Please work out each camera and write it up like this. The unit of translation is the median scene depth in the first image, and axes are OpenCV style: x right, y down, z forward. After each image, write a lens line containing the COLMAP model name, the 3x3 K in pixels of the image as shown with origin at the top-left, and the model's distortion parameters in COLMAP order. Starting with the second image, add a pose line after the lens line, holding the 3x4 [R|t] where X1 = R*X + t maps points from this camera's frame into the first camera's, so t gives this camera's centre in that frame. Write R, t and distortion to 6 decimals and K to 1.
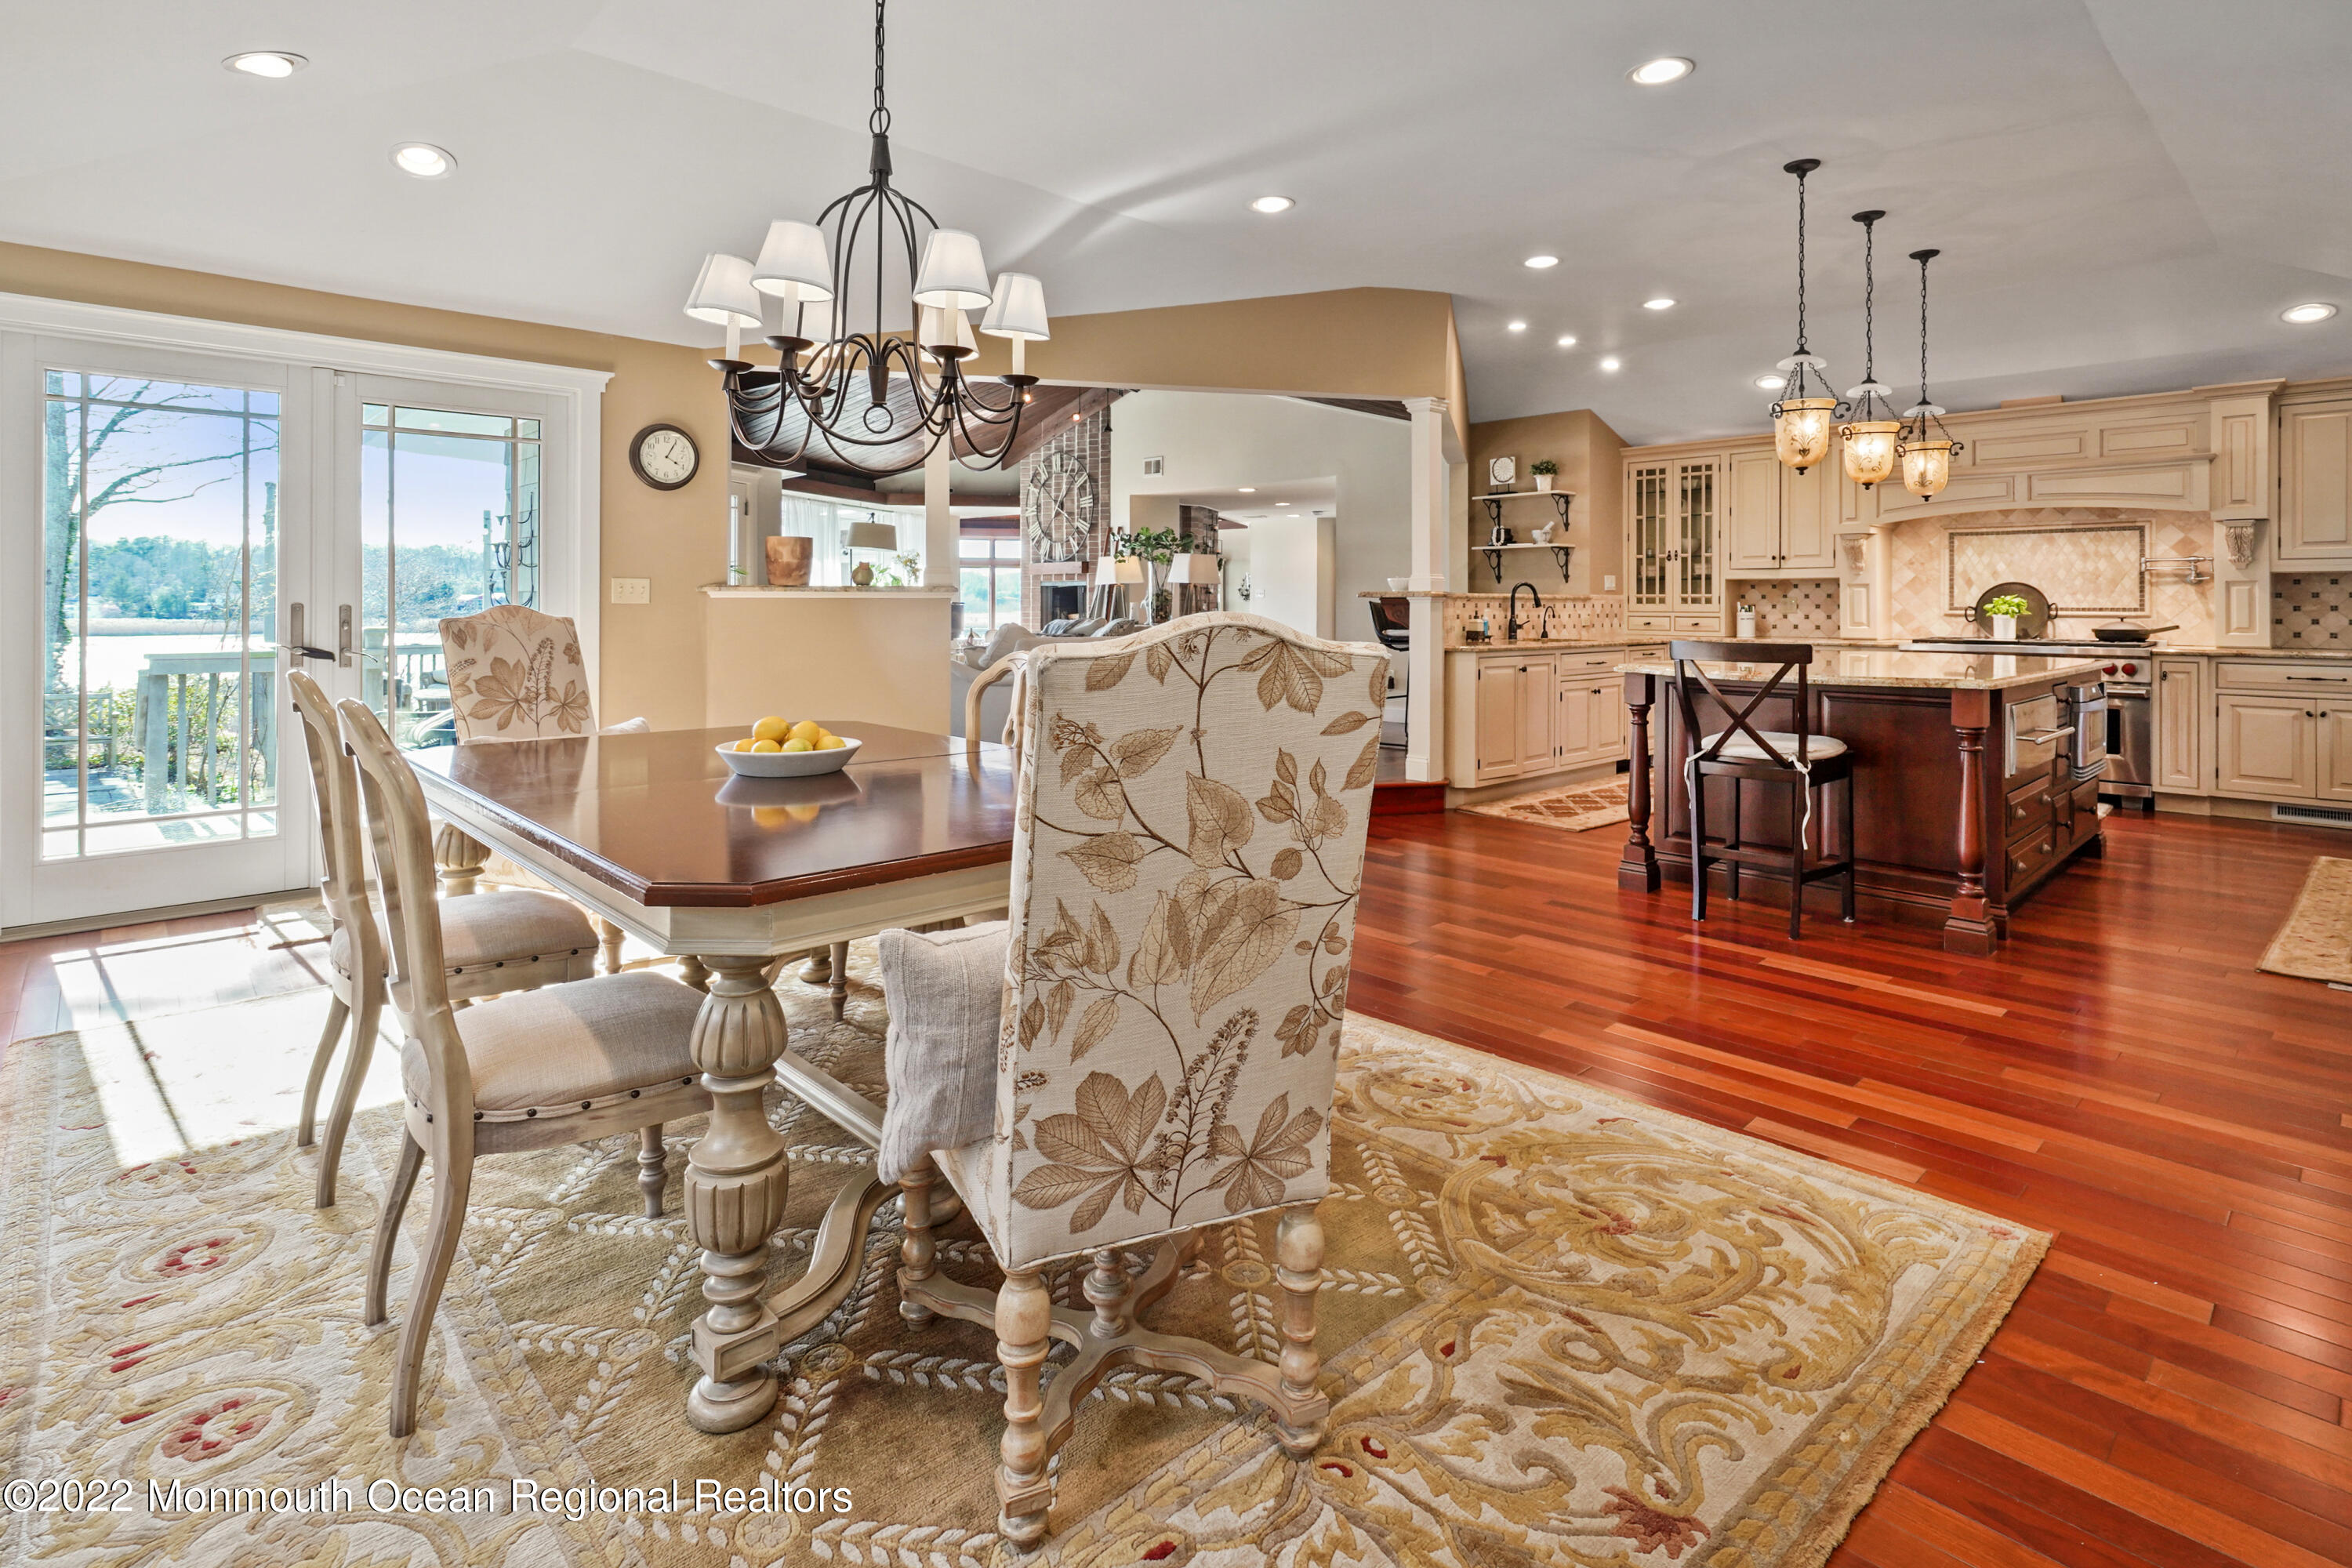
lens RADIAL K [[1150.3, 0, 1176.6], [0, 1150.3, 641.1], [0, 0, 1]] dist [-0.004202, 0.001513]
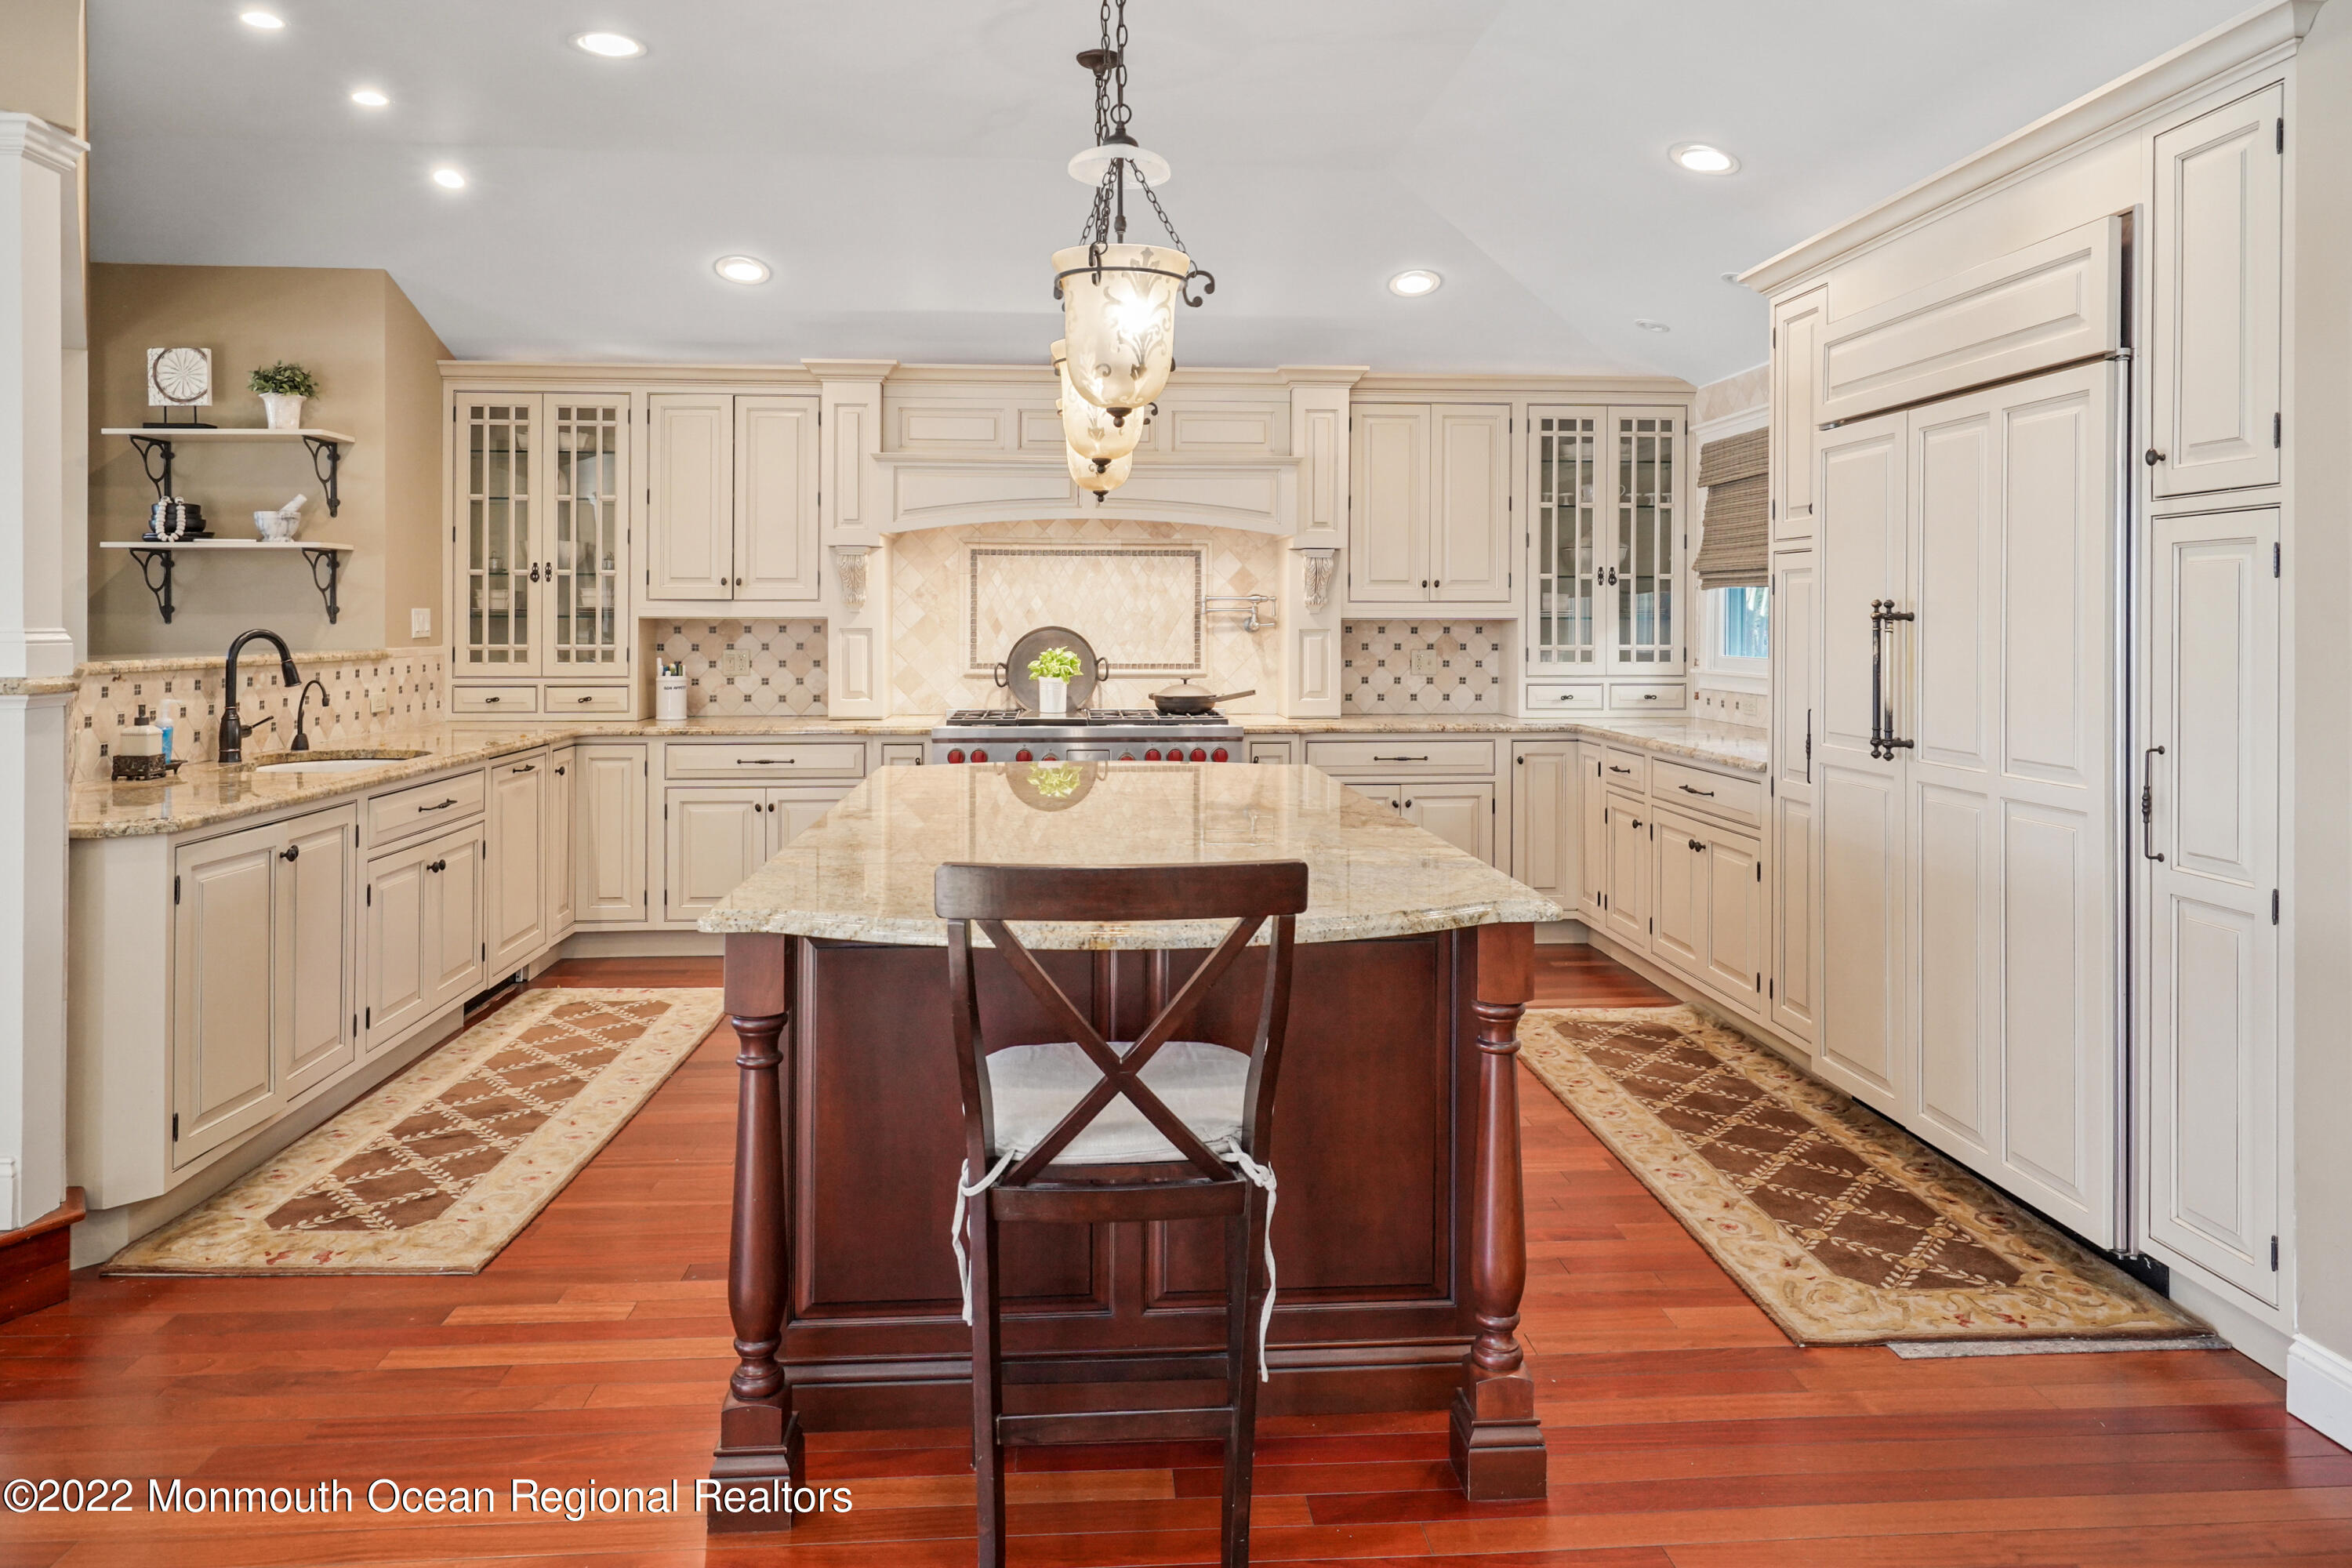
lens RADIAL K [[1573.5, 0, 1173.8], [0, 1573.5, 611.5], [0, 0, 1]] dist [0.004458, 0.003920]
pose [[0.634435, 0.002865, 0.772971, 0.058425], [0.025415, 0.999375, -0.024564, -0.034145], [-0.772558, 0.035229, 0.633966, 0.345183]]
